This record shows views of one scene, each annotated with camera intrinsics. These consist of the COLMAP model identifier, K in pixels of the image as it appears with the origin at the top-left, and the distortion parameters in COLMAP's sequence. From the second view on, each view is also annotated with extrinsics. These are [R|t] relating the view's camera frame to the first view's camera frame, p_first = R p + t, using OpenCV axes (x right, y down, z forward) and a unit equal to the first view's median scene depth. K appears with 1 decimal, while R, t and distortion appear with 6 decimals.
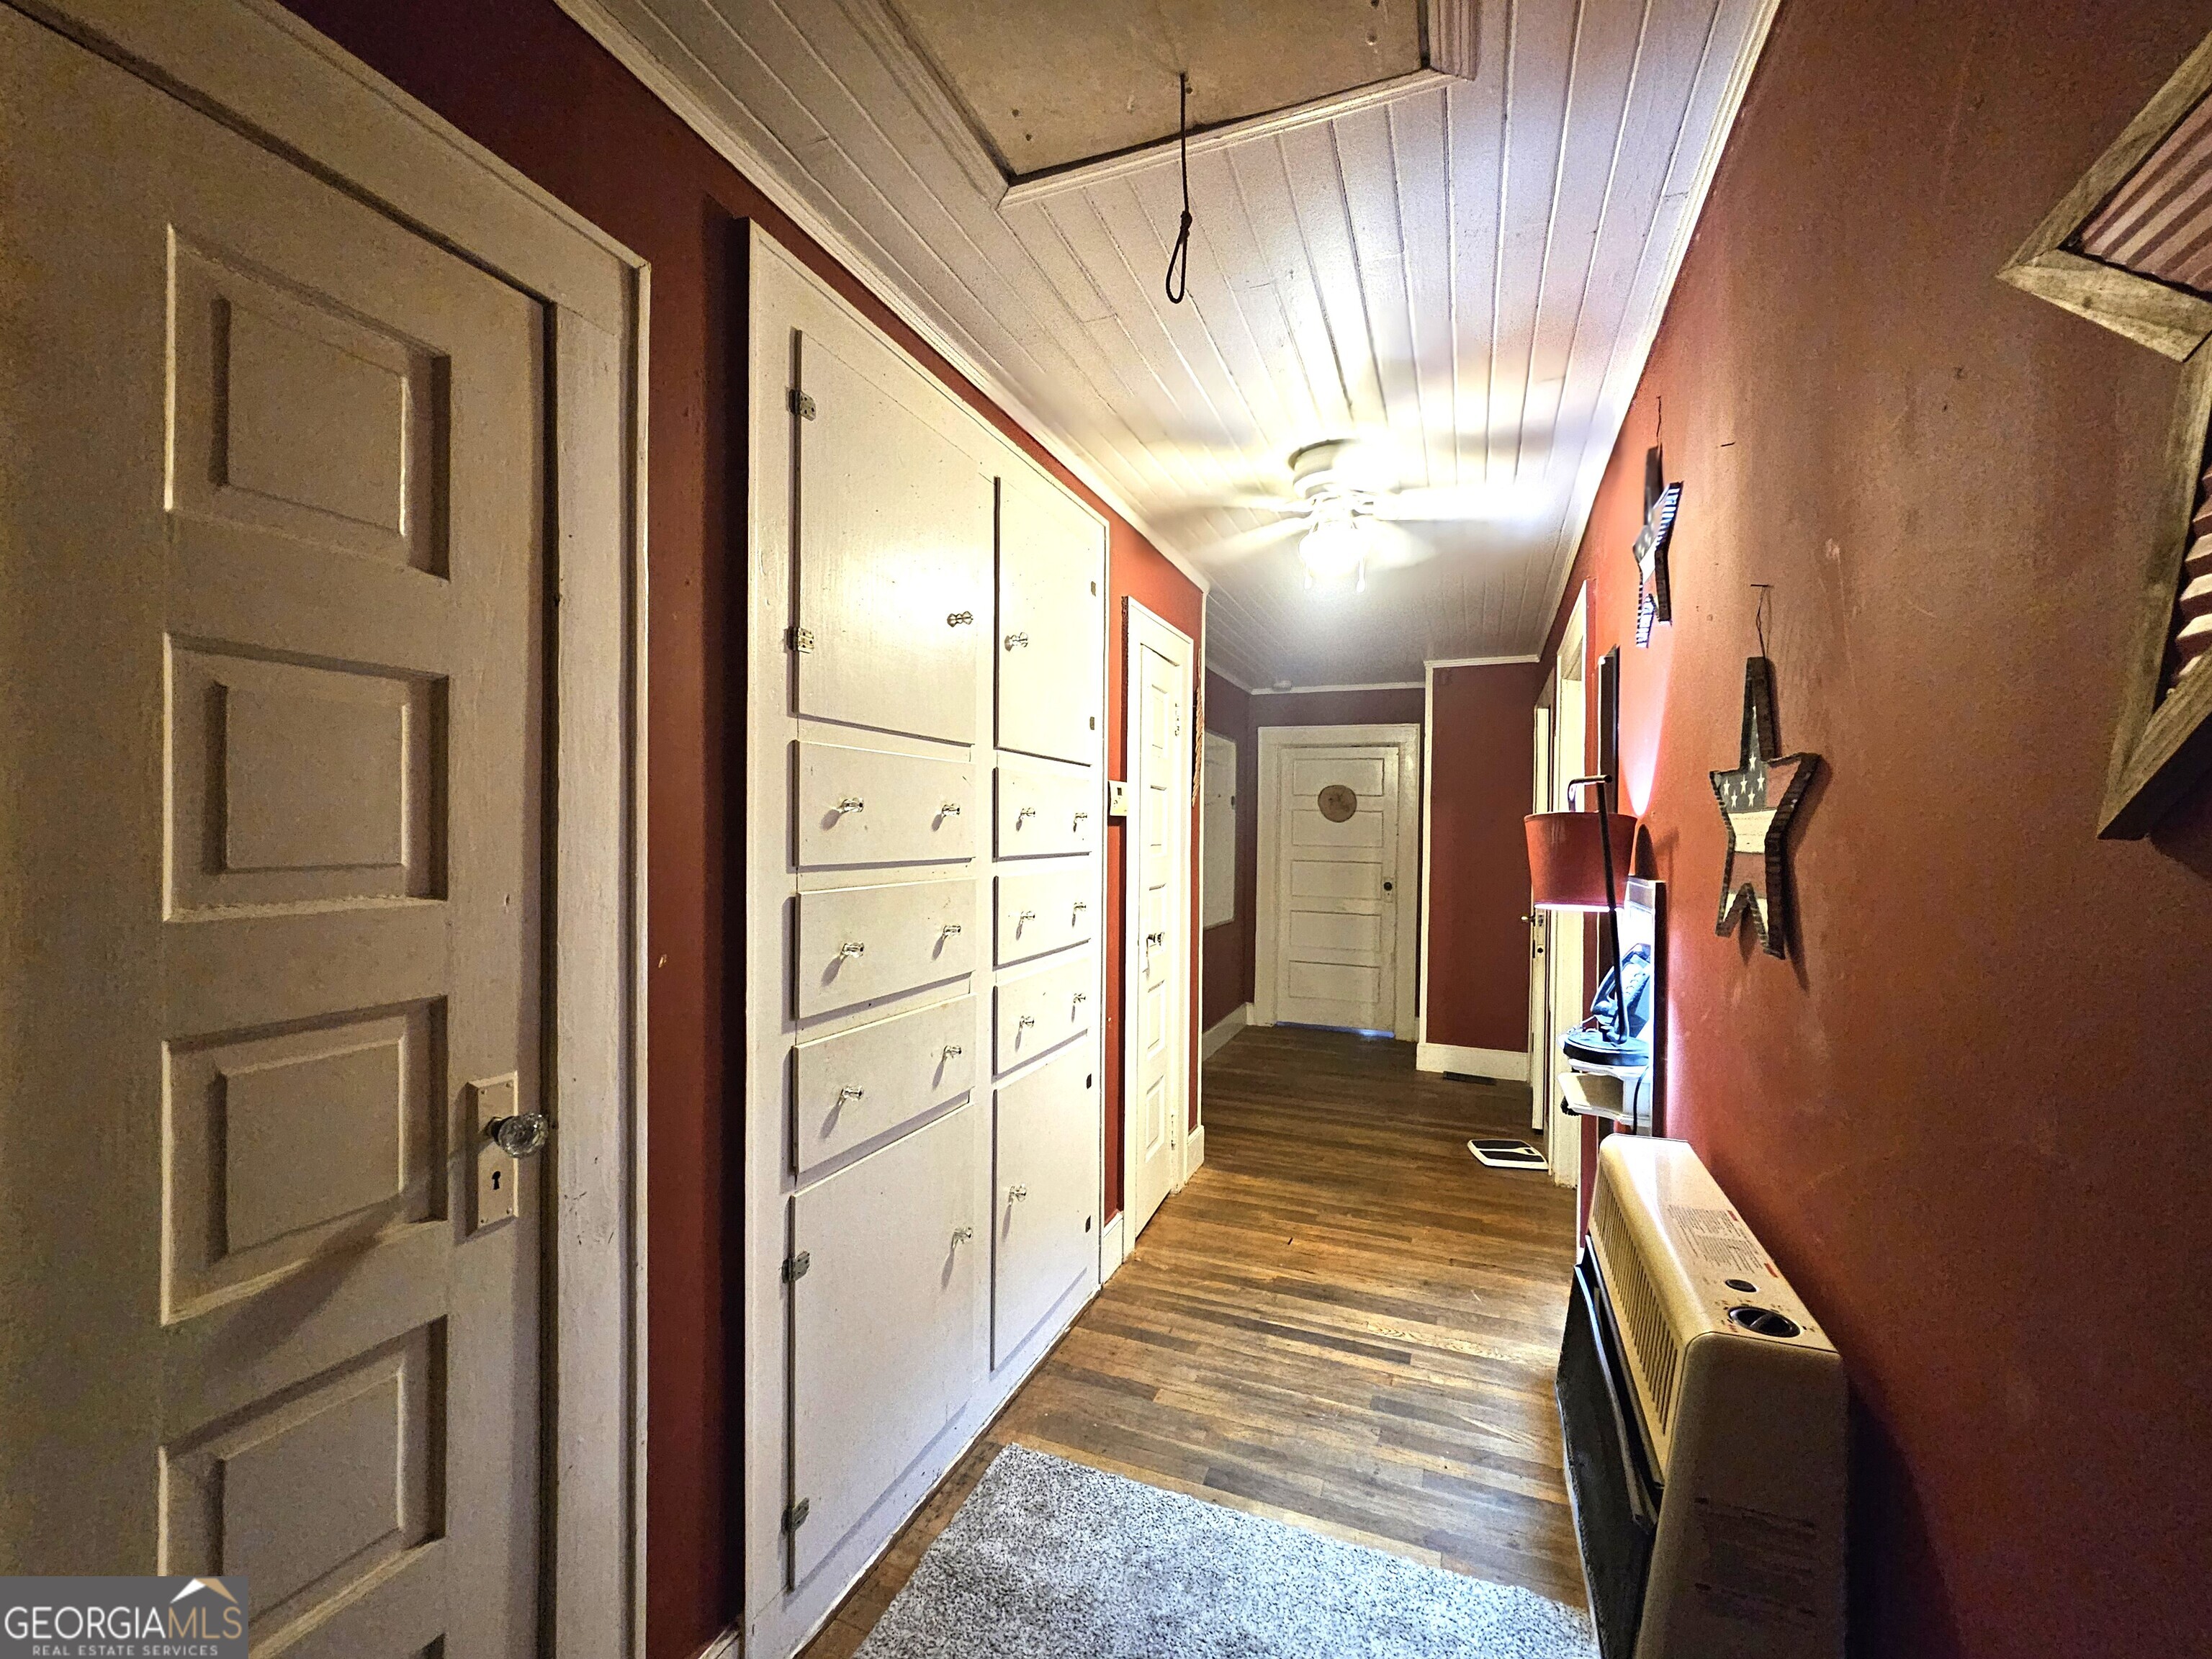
lens RADIAL K [[903.3, 0, 1108.7], [0, 903.3, 843.8], [0, 0, 1]] dist [-0.000279, -0.000095]
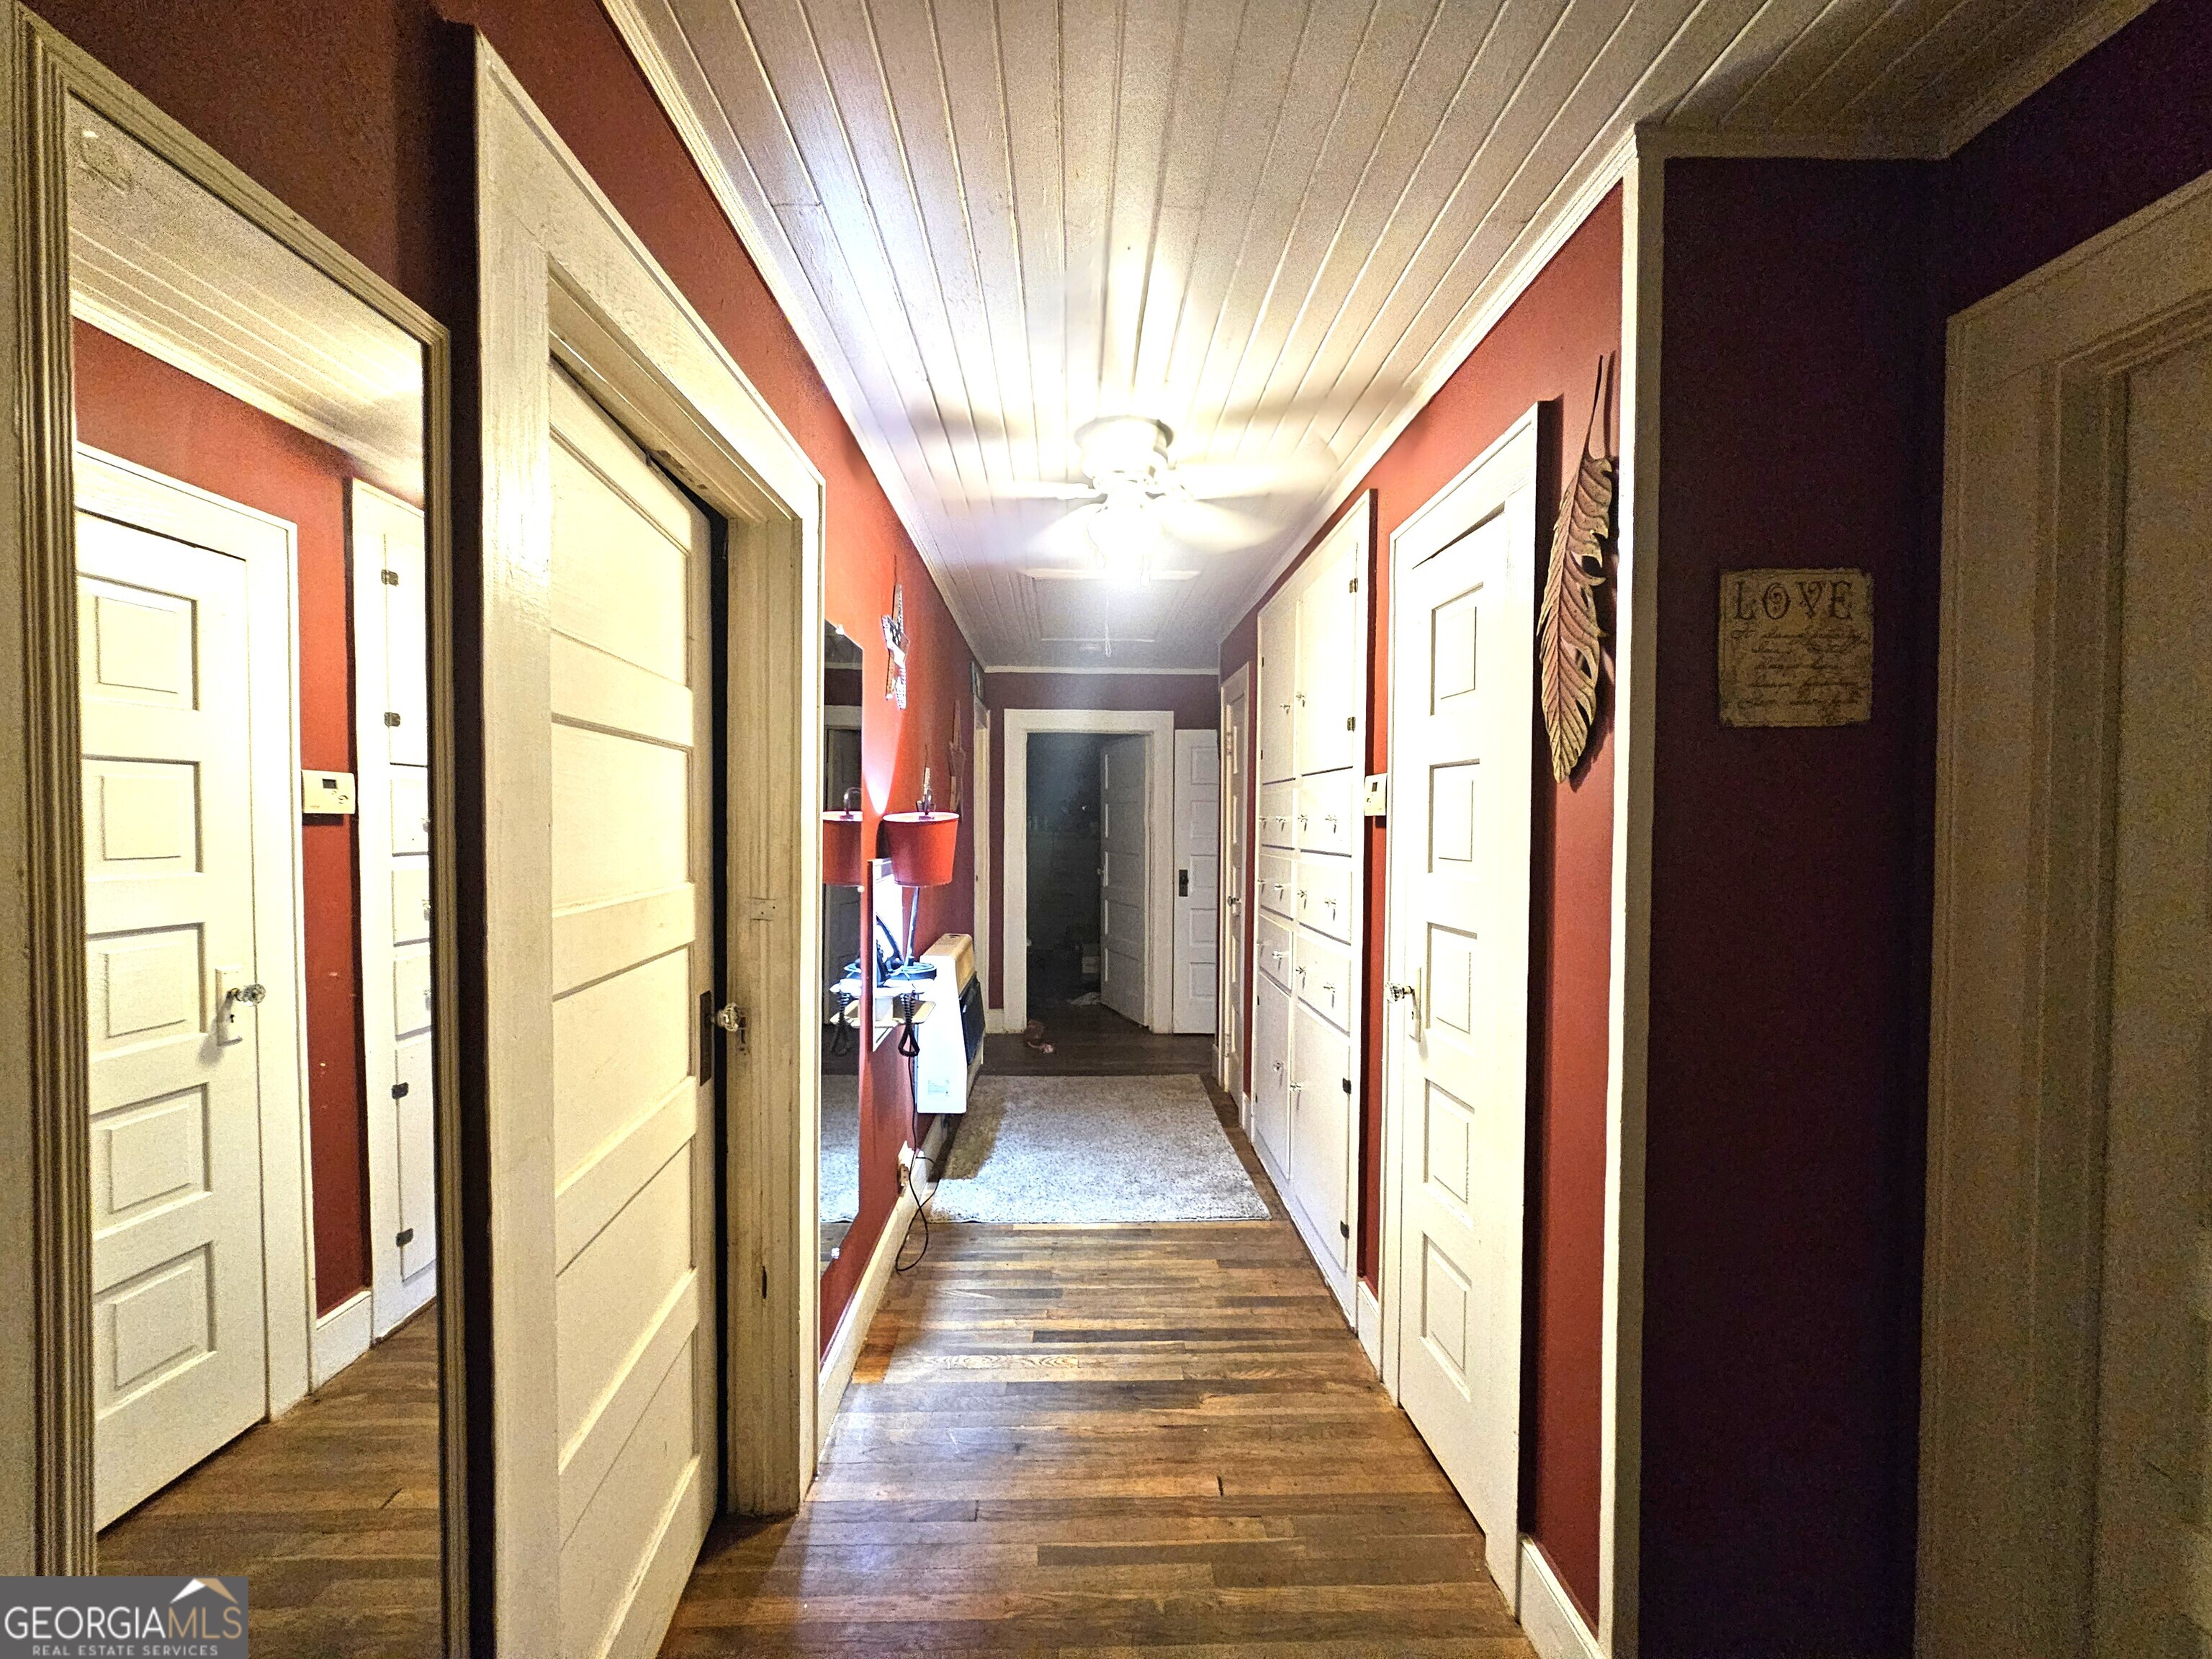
lens RADIAL K [[903.3, 0, 1099.8], [0, 903.3, 832.0], [0, 0, 1]] dist [-0.000279, -0.000095]
pose [[-0.914950, -0.009623, -0.403453, 0.672235], [-0.019571, 0.999597, 0.020542, -0.030421], [0.403093, 0.026691, -0.914770, 1.919884]]
